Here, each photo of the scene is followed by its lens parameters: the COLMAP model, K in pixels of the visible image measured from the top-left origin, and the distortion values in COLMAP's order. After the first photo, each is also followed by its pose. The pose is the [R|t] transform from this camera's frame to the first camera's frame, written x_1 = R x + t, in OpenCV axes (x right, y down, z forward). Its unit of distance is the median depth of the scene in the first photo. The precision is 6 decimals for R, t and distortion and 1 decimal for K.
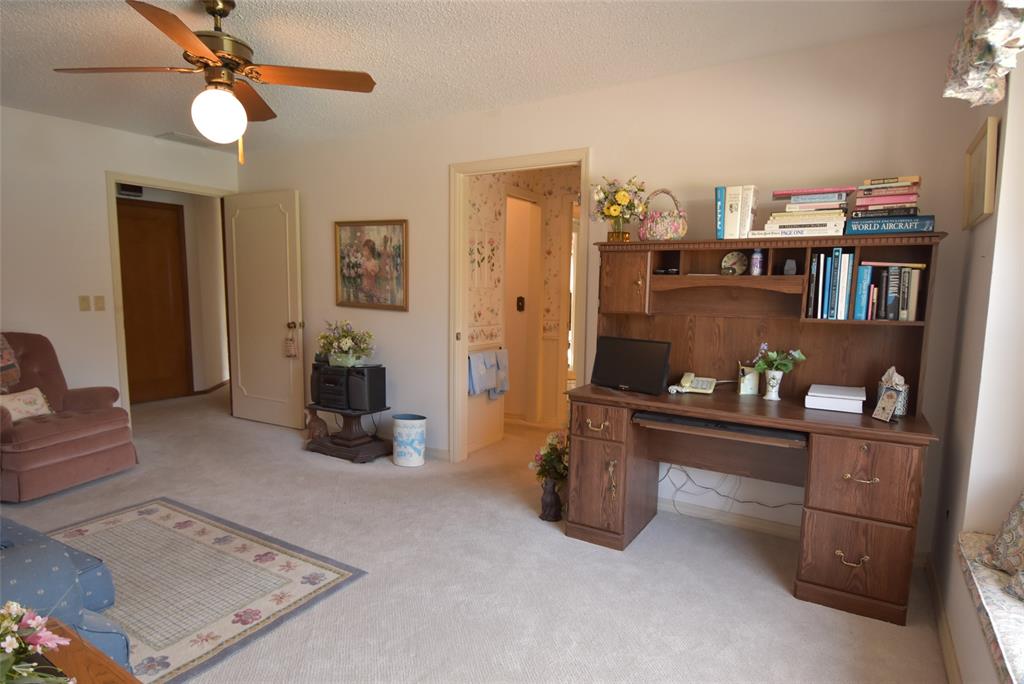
lens RADIAL K [[562.8, 0, 506.7], [0, 562.8, 352.2], [0, 0, 1]] dist [0.001579, -0.000547]
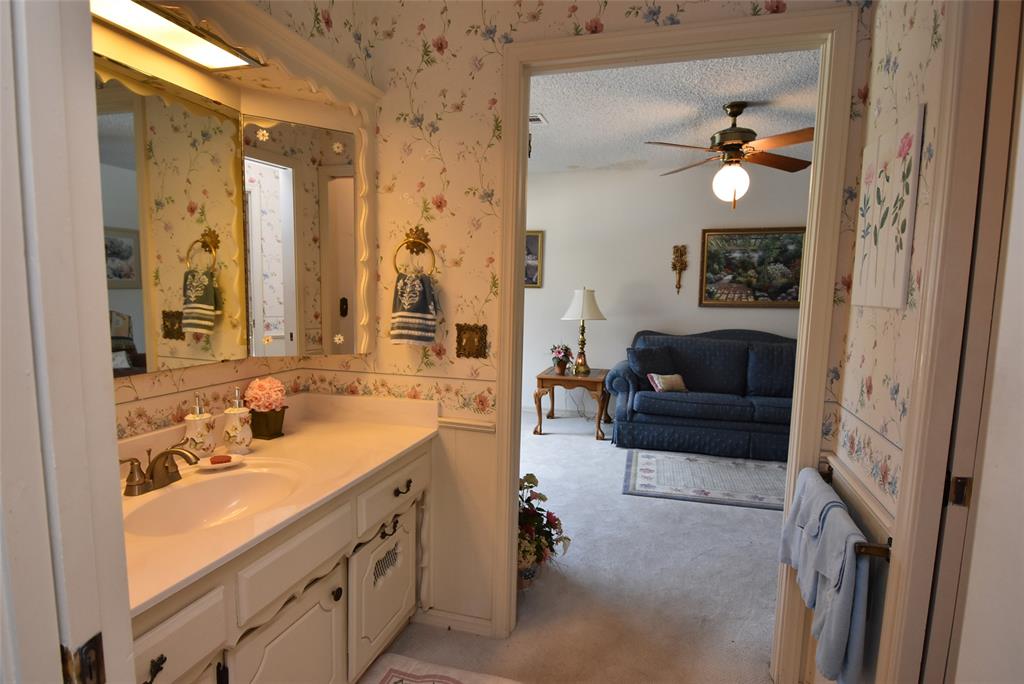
lens RADIAL K [[562.8, 0, 506.7], [0, 562.8, 352.2], [0, 0, 1]] dist [0.001579, -0.000547]
pose [[-0.964980, -0.000360, -0.262324, 0.243536], [-0.060081, 0.973721, 0.219676, -0.150892], [0.255351, 0.227744, -0.939643, 1.293371]]
